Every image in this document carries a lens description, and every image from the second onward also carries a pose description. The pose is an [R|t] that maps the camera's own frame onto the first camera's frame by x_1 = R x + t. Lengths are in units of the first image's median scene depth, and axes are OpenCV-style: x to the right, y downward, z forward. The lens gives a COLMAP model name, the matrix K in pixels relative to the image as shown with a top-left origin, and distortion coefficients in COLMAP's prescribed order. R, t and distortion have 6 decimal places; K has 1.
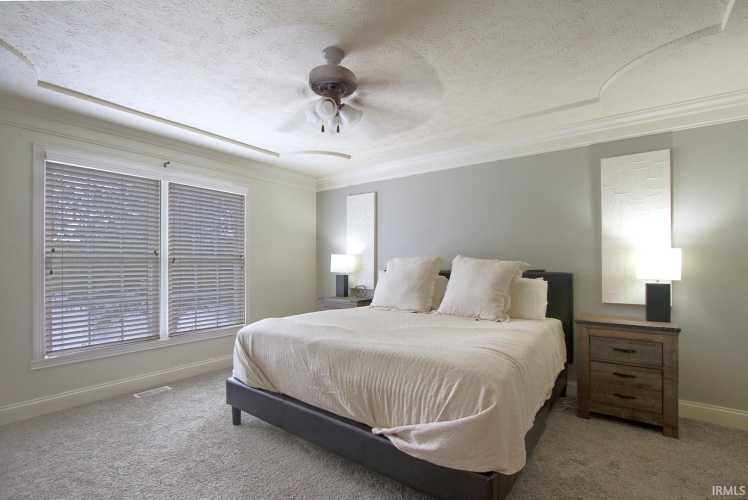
lens RADIAL K [[353.2, 0, 373.7], [0, 353.2, 258.4], [0, 0, 1]] dist [0.000053, 0.000073]
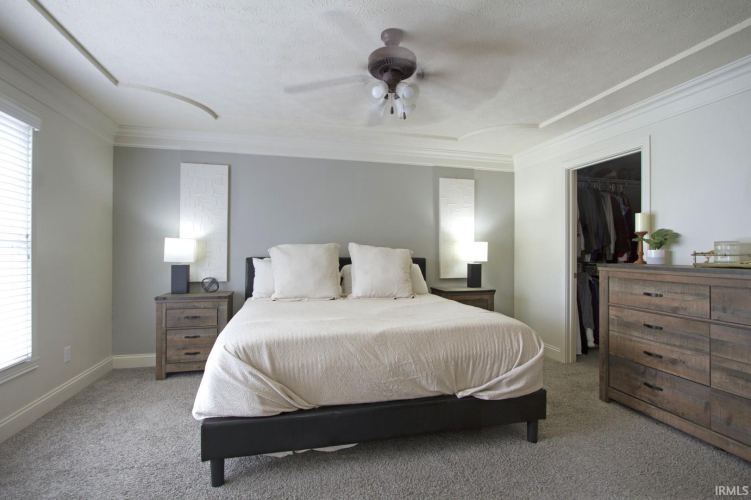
lens RADIAL K [[355.6, 0, 375.5], [0, 355.6, 250.0], [0, 0, 1]] dist [0.002183, 0.000334]
pose [[0.636873, 0.005442, 0.770949, -0.695106], [-0.012737, 0.999913, 0.003463, 0.009245], [-0.770863, -0.012025, 0.636887, 0.312156]]
